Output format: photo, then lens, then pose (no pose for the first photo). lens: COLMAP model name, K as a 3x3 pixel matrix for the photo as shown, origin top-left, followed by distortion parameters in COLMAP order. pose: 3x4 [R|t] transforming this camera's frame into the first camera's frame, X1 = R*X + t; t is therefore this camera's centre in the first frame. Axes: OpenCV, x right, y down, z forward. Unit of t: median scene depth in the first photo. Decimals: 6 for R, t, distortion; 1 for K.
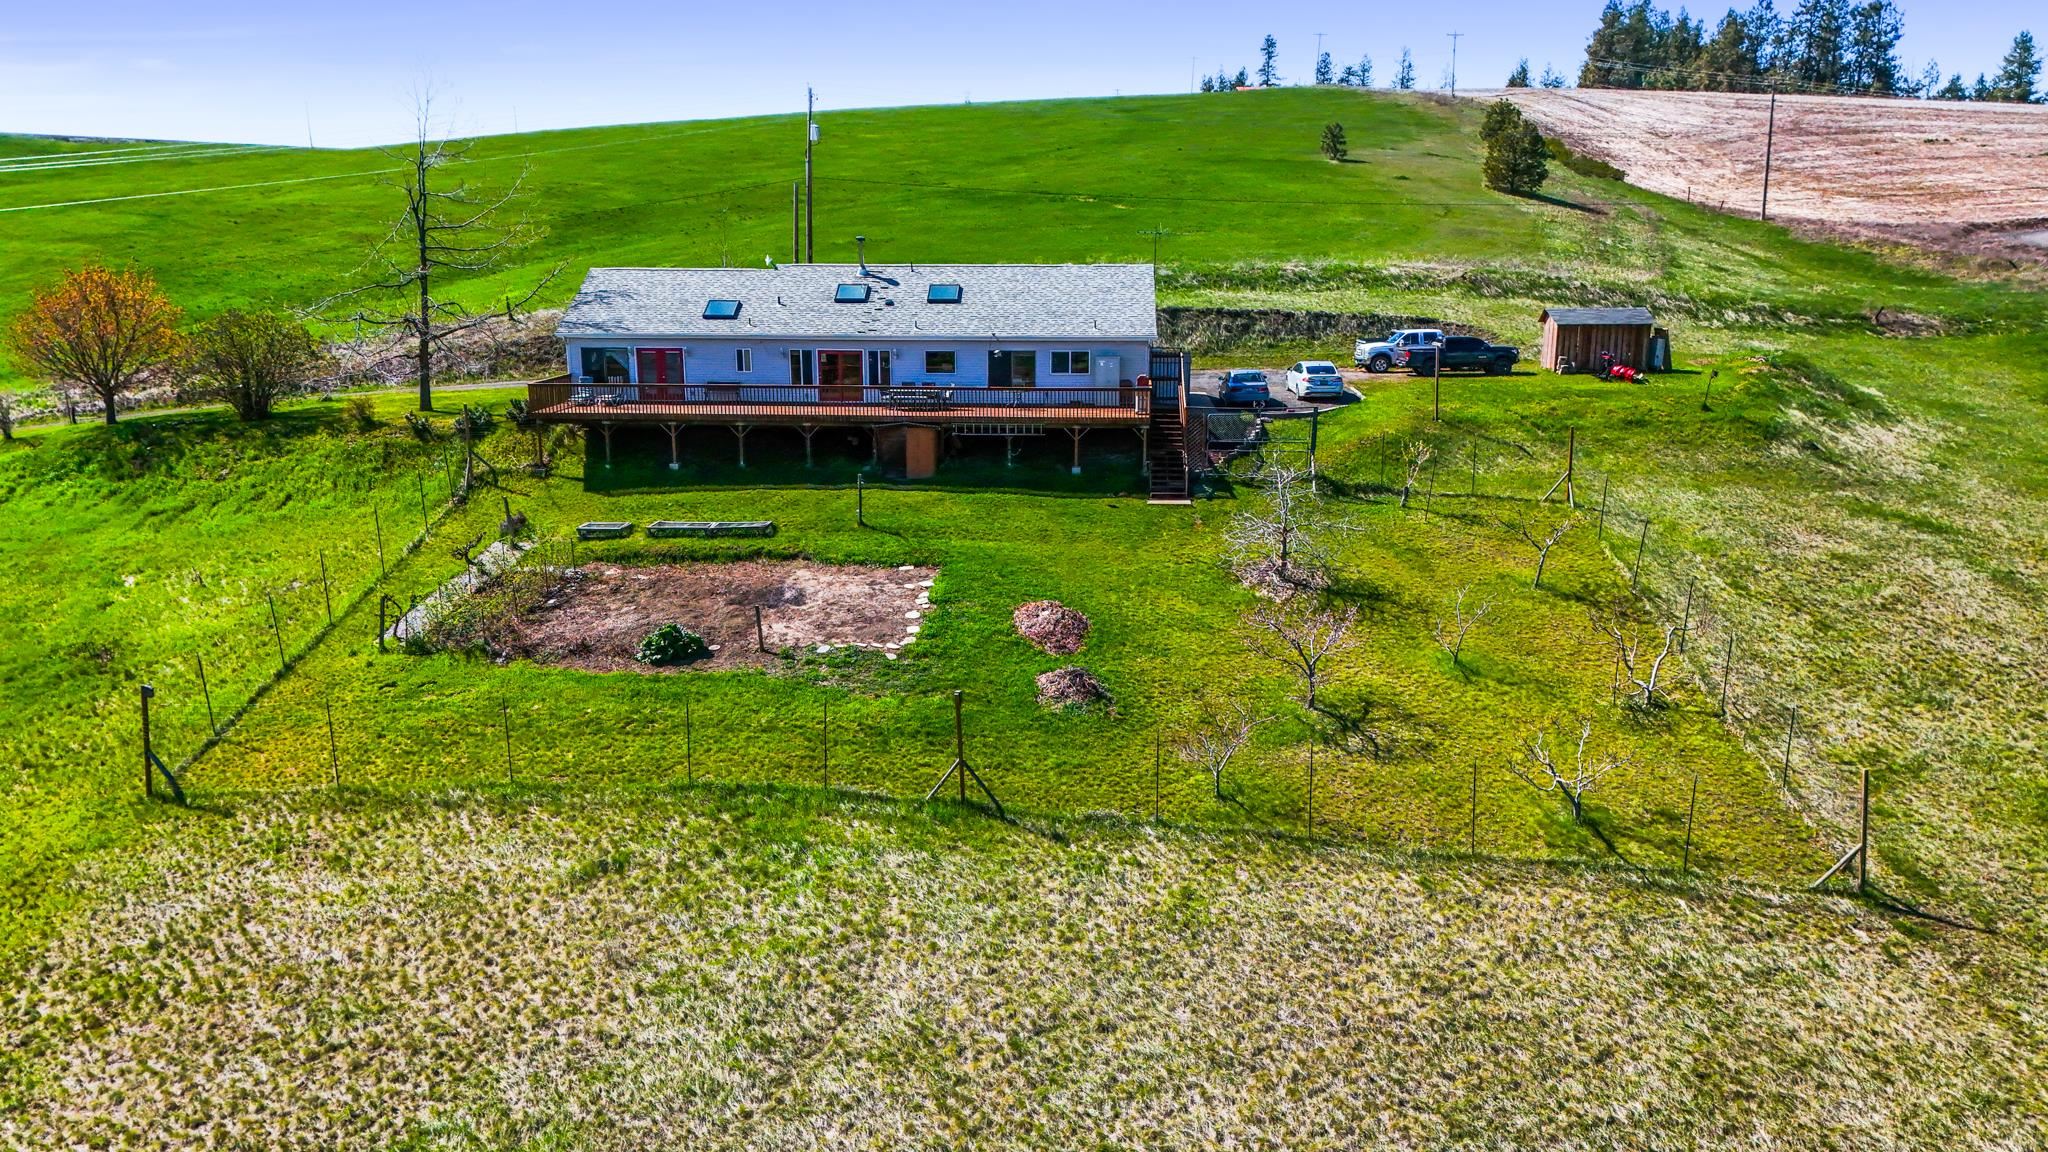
lens RADIAL K [[1481.5, 0, 1024.0], [0, 1481.5, 576.0], [0, 0, 1]] dist [0.088848, -0.089738]
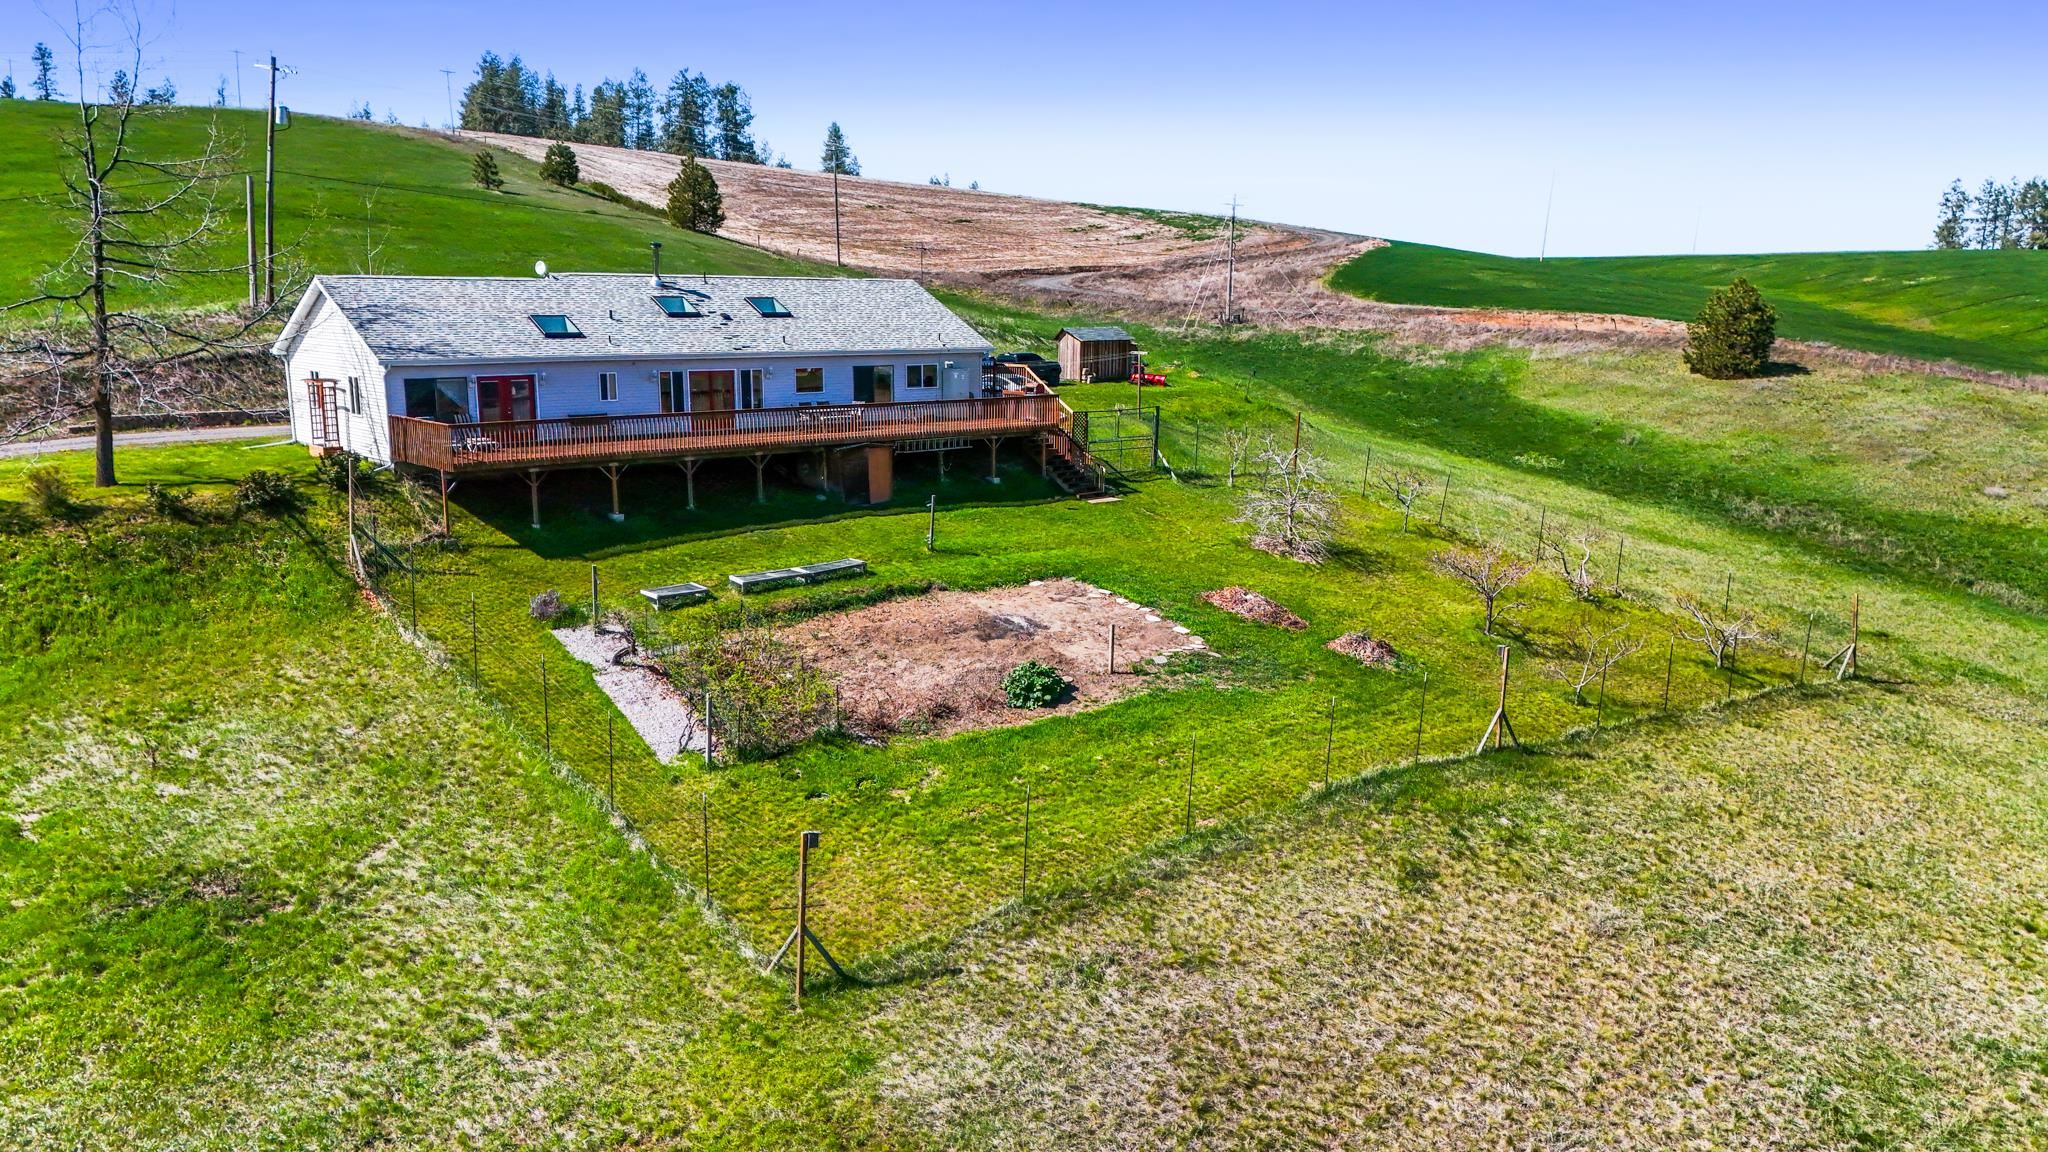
lens RADIAL K [[1481.5, 0, 1024.0], [0, 1481.5, 576.0], [0, 0, 1]] dist [0.088848, -0.089738]
pose [[0.720450, -0.124984, 0.682152, -0.594826], [0.147814, 0.988698, 0.025037, -0.028727], [-0.677571, 0.082794, 0.730782, 0.254640]]
